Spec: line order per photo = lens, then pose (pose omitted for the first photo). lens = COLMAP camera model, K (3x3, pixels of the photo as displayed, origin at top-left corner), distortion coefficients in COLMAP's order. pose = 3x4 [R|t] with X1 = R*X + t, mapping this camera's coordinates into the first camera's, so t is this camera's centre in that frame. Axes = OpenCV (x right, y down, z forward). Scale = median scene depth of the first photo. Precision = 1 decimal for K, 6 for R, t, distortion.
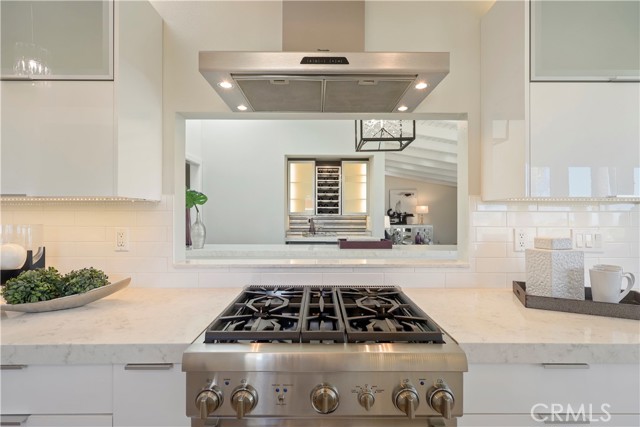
lens RADIAL K [[298.6, 0, 319.5], [0, 298.6, 214.1], [0, 0, 1]] dist [-0.002524, 0.000838]
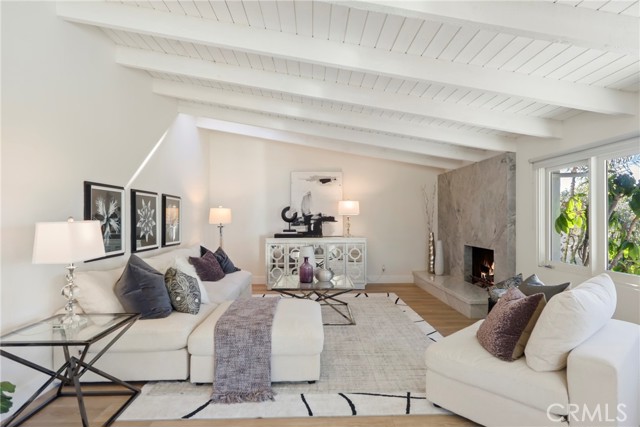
lens RADIAL K [[345.1, 0, 319.5], [0, 345.1, 219.9], [0, 0, 1]] dist [0.006919, -0.001433]
pose [[0.999161, -0.004167, 0.040749, 0.537840], [0.003909, 0.999972, 0.006395, 0.002897], [-0.040774, -0.006230, 0.999149, 0.794744]]
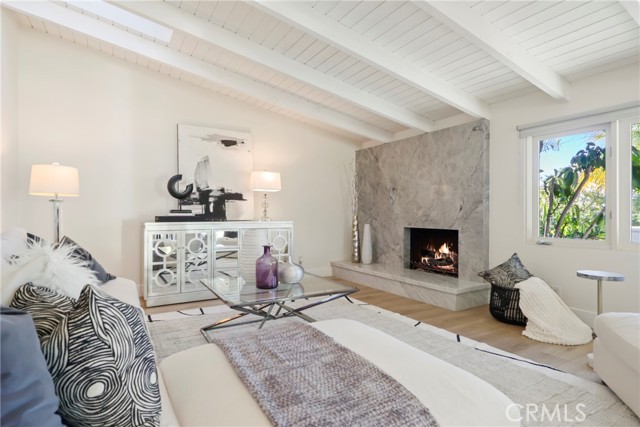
lens RADIAL K [[345.1, 0, 324.9], [0, 345.1, 213.6], [0, 0, 1]] dist [0.006919, -0.001433]
pose [[0.847882, 0.001323, 0.530183, 0.343188], [-0.003237, 0.999991, 0.002682, 0.049642], [-0.530175, -0.003990, 0.847879, 1.158364]]
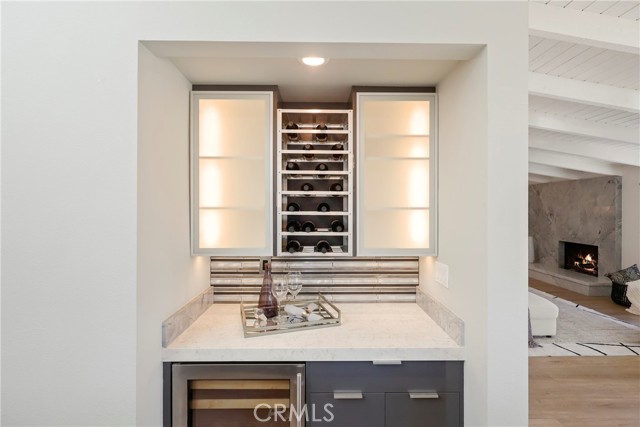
lens RADIAL K [[298.6, 0, 324.2], [0, 298.6, 209.2], [0, 0, 1]] dist [-0.002524, 0.000838]
pose [[0.999663, -0.000997, 0.025955, 0.029481], [0.000843, 0.999982, 0.005948, -0.048954], [-0.025960, -0.005924, 0.999645, 0.640829]]
